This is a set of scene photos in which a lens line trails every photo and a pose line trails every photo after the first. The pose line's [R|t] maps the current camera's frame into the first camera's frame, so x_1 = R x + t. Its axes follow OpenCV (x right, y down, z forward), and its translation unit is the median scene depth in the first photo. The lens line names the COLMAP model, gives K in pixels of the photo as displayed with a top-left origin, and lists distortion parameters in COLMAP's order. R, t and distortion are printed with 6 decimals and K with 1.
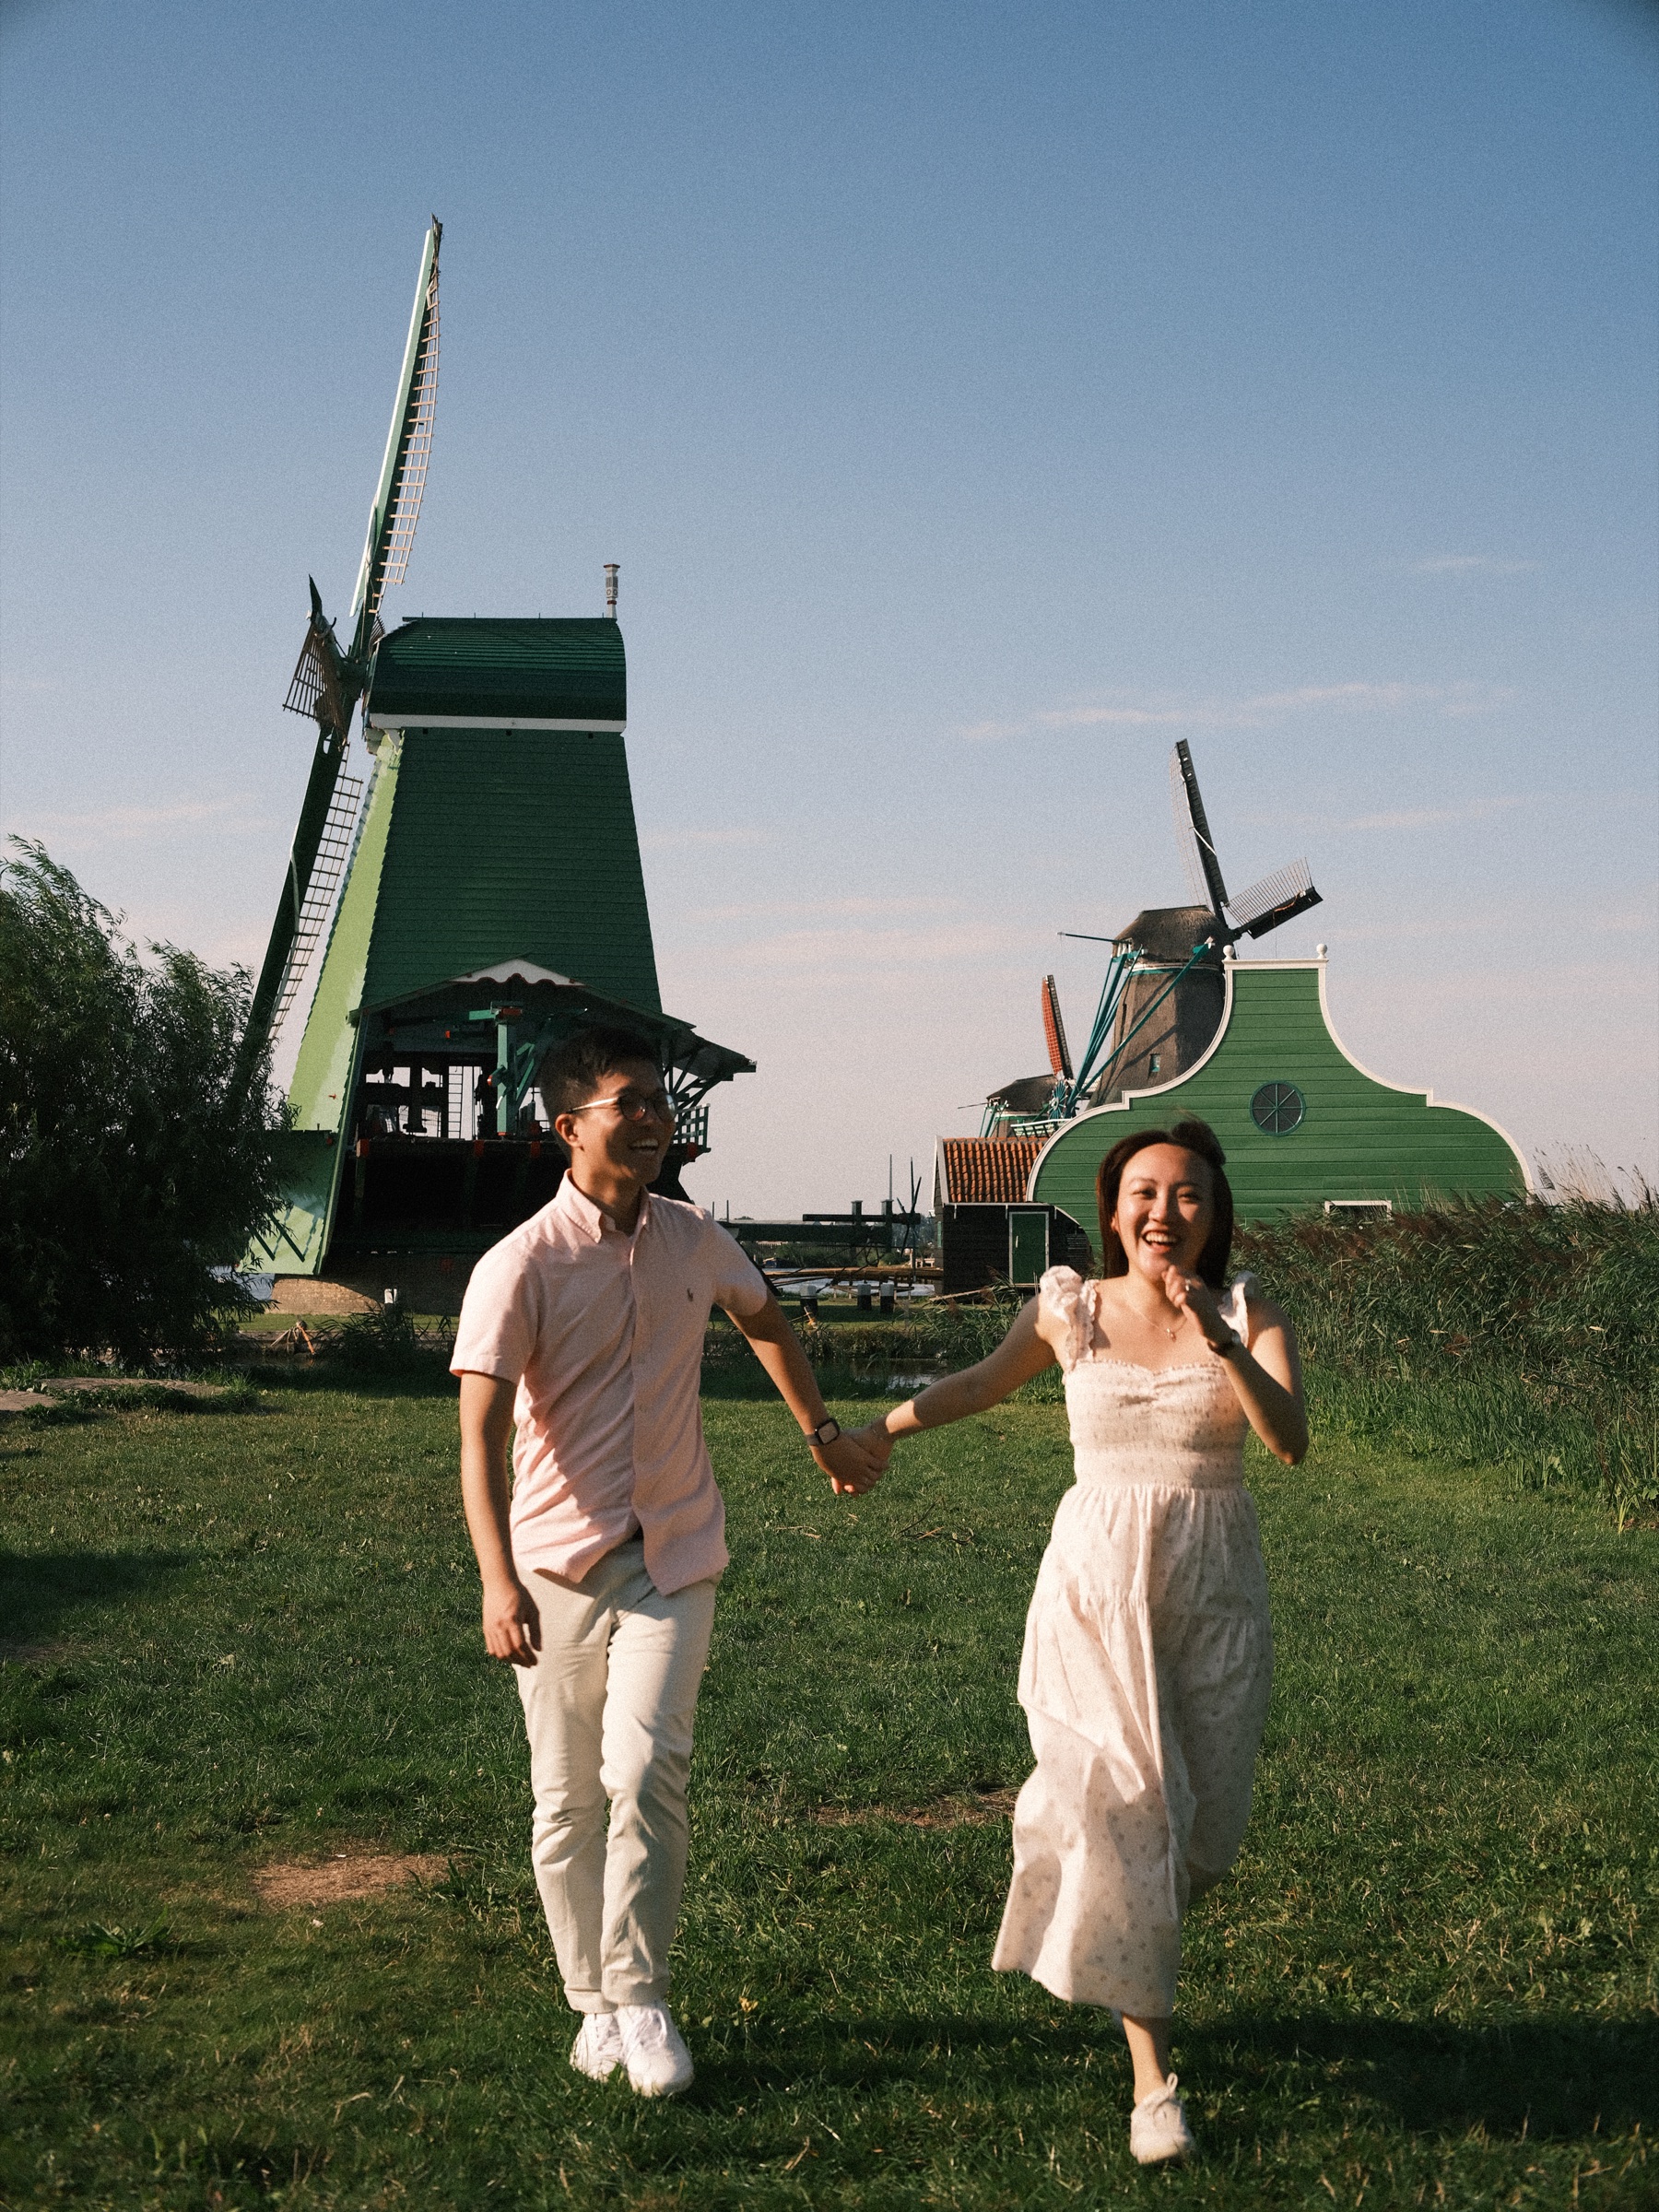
lens RADIAL K [[2610.0, 0, 830.7], [0, 2610.0, 1072.9], [0, 0, 1]] dist [-0.144498, 0.018570]
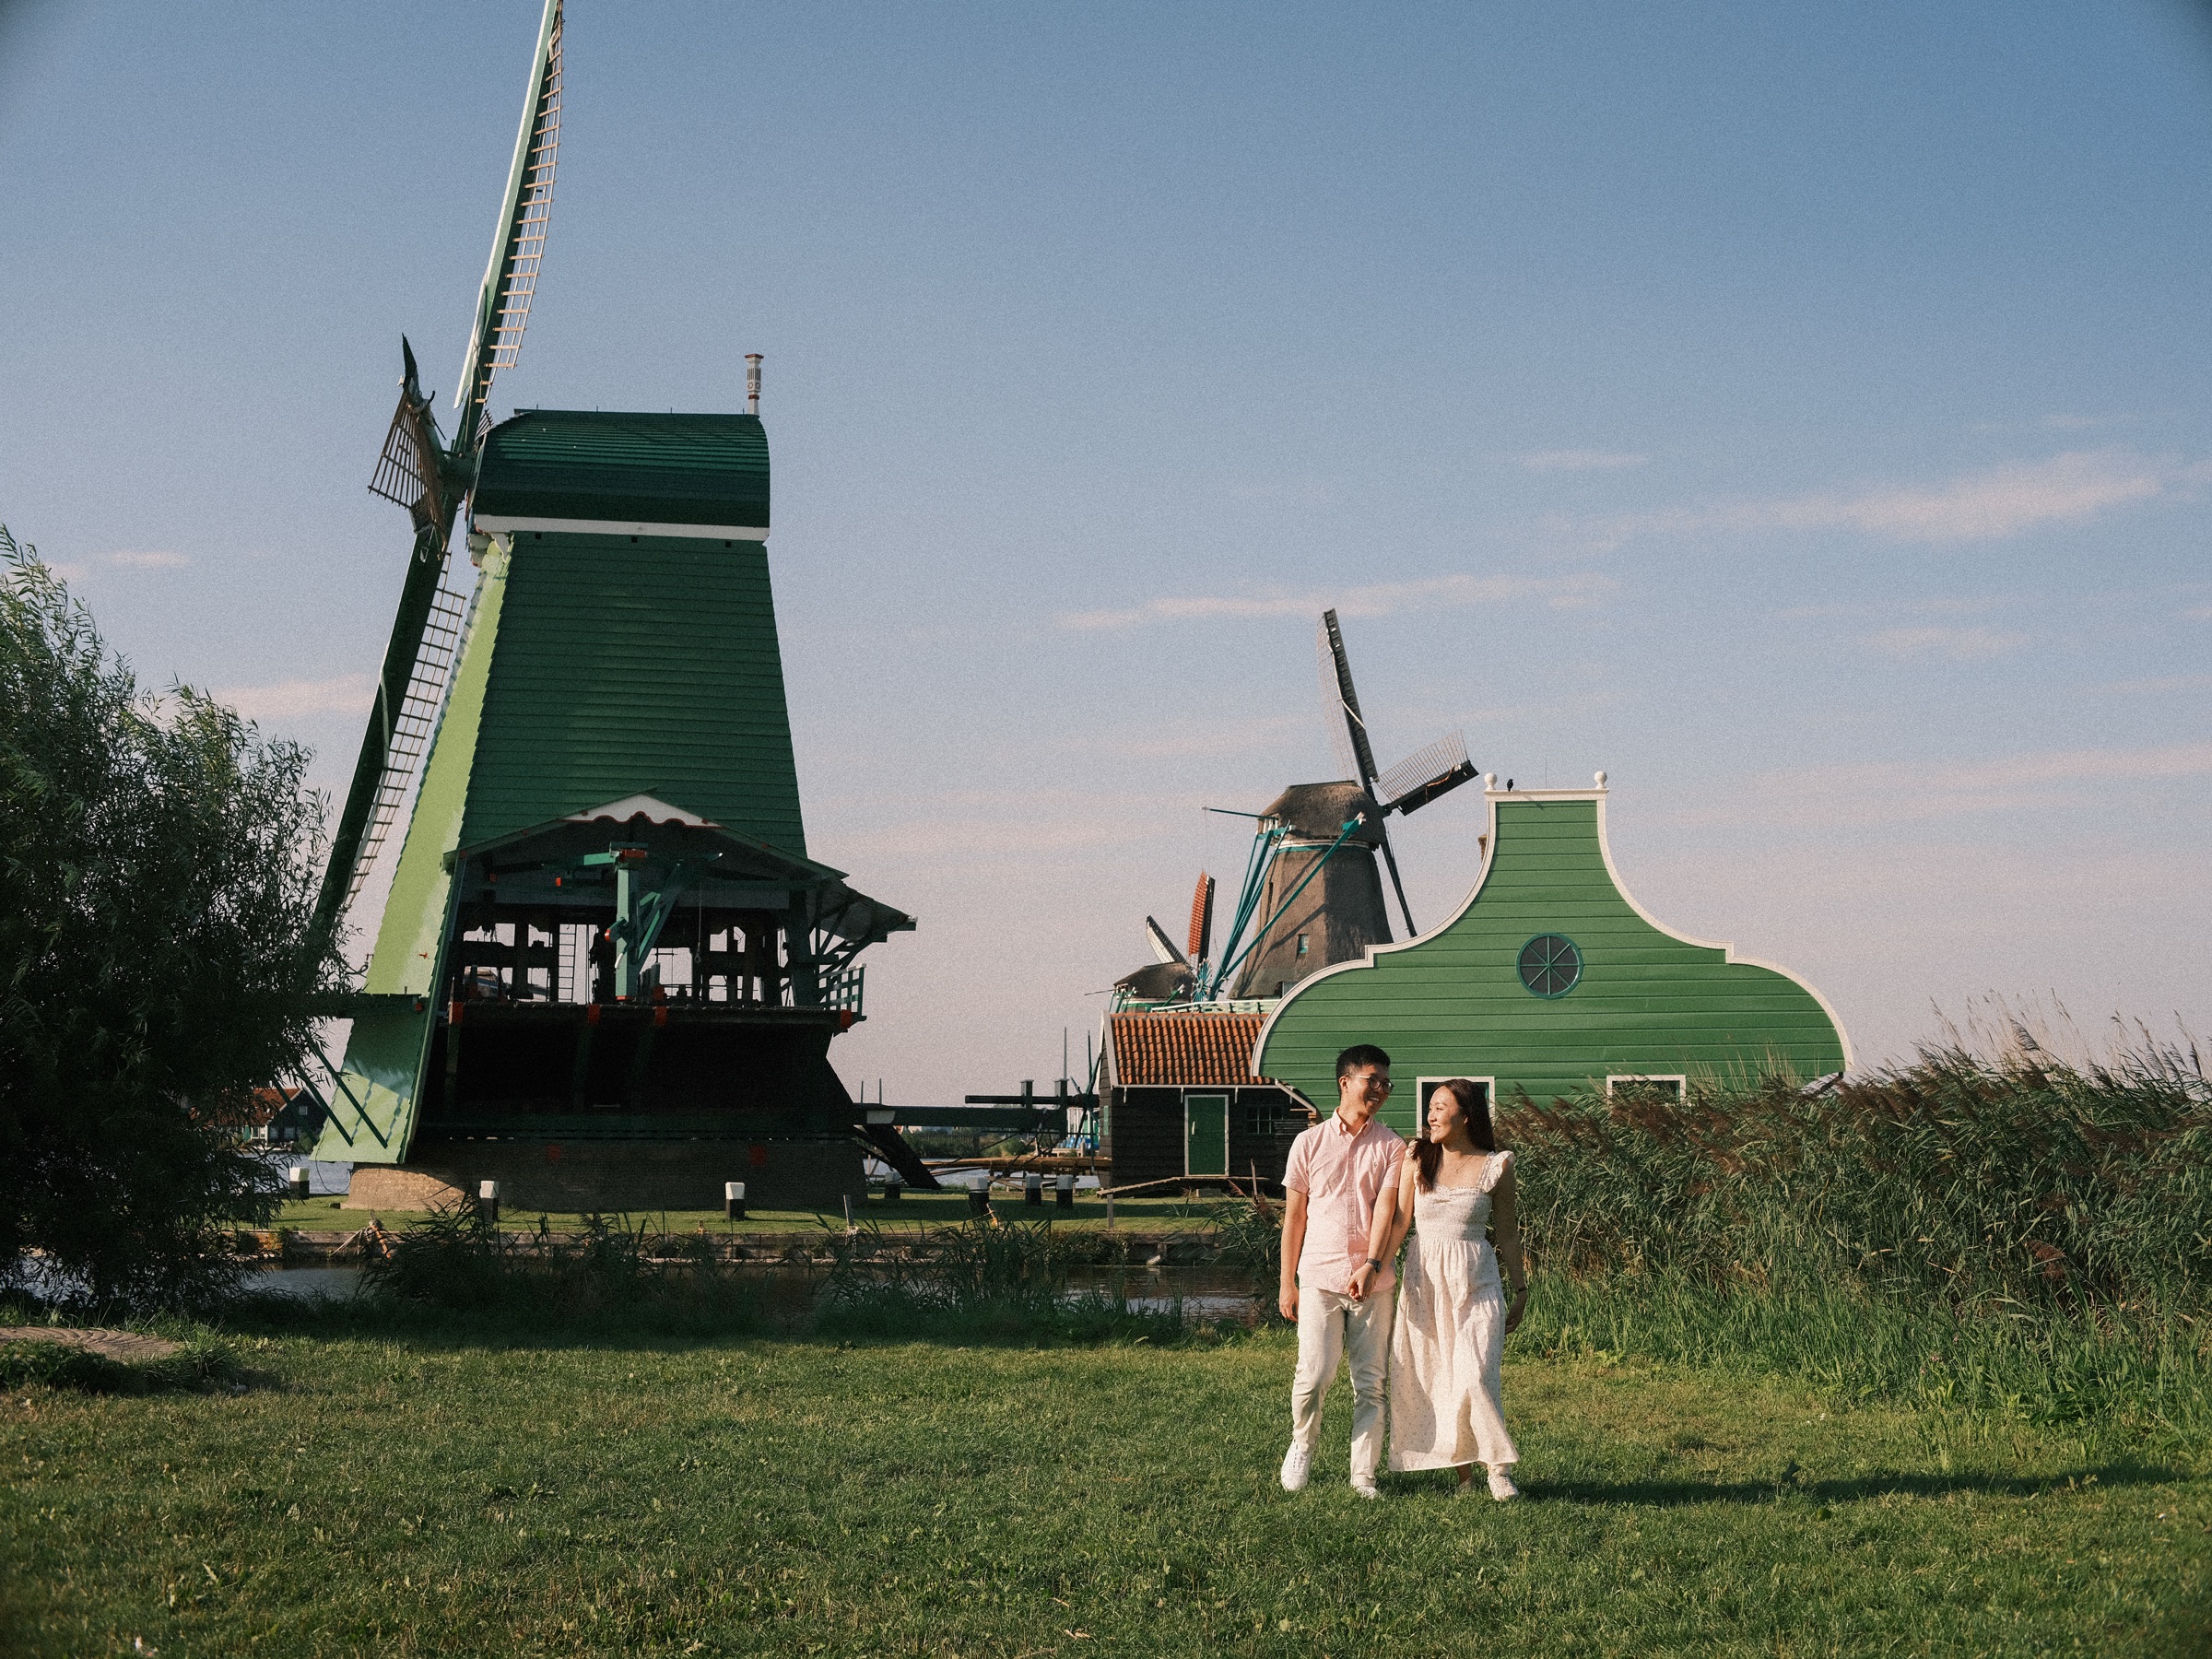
lens RADIAL K [[2552.0, 0, 1106.0], [0, 2552.0, 829.5], [0, 0, 1]] dist [-0.156182, 0.095605]
pose [[0.997888, 0.006729, 0.064601, -0.022284], [-0.003244, 0.998541, -0.053895, 0.012638], [-0.064869, 0.053572, 0.996455, 0.162763]]
